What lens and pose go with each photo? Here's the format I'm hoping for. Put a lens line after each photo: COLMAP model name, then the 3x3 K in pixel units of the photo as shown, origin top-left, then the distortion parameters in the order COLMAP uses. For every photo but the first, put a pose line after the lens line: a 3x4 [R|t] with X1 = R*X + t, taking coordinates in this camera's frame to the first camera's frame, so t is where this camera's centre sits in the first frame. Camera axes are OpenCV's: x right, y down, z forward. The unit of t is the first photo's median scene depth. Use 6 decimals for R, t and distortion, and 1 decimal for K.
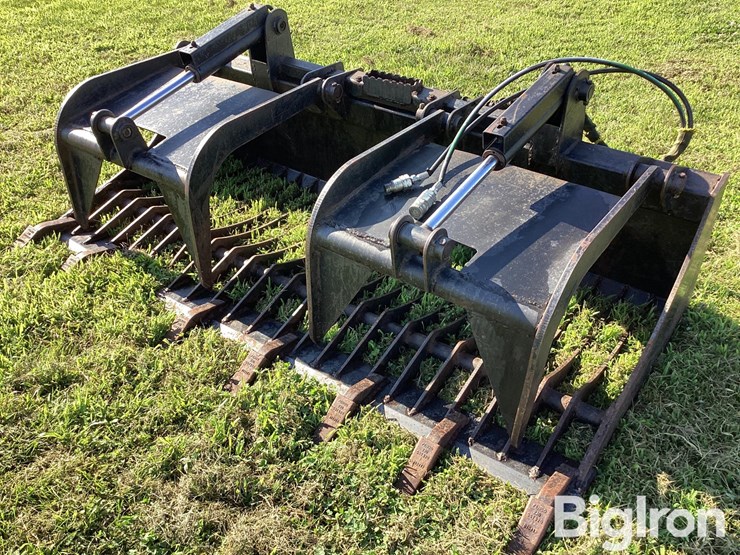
lens RADIAL K [[670.8, 0, 370.0], [0, 670.8, 277.5], [0, 0, 1]] dist [0.121872, -0.242697]
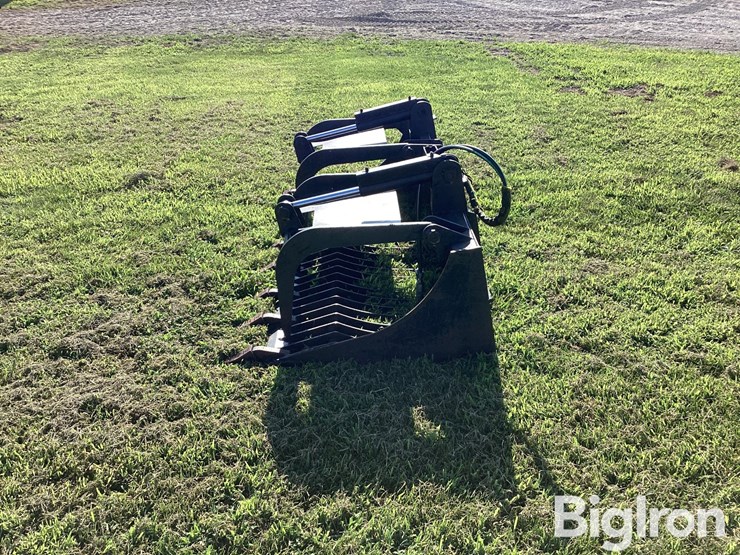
lens RADIAL K [[670.8, 0, 370.0], [0, 670.8, 277.5], [0, 0, 1]] dist [0.121872, -0.242697]
pose [[0.615427, 0.340503, -0.710850, 1.123940], [-0.432503, 0.899854, 0.056593, -0.060137], [0.658931, 0.272616, 0.701063, -0.095966]]
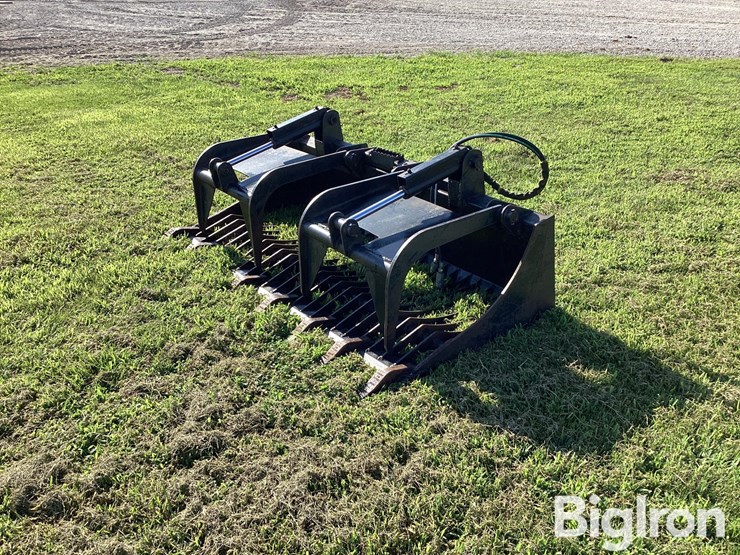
lens RADIAL K [[670.8, 0, 370.0], [0, 670.8, 277.5], [0, 0, 1]] dist [0.121872, -0.242697]
pose [[0.963569, 0.103657, -0.246554, 0.413052], [-0.141031, 0.980188, -0.139074, 0.221726], [0.227254, 0.168779, 0.959098, -0.487295]]
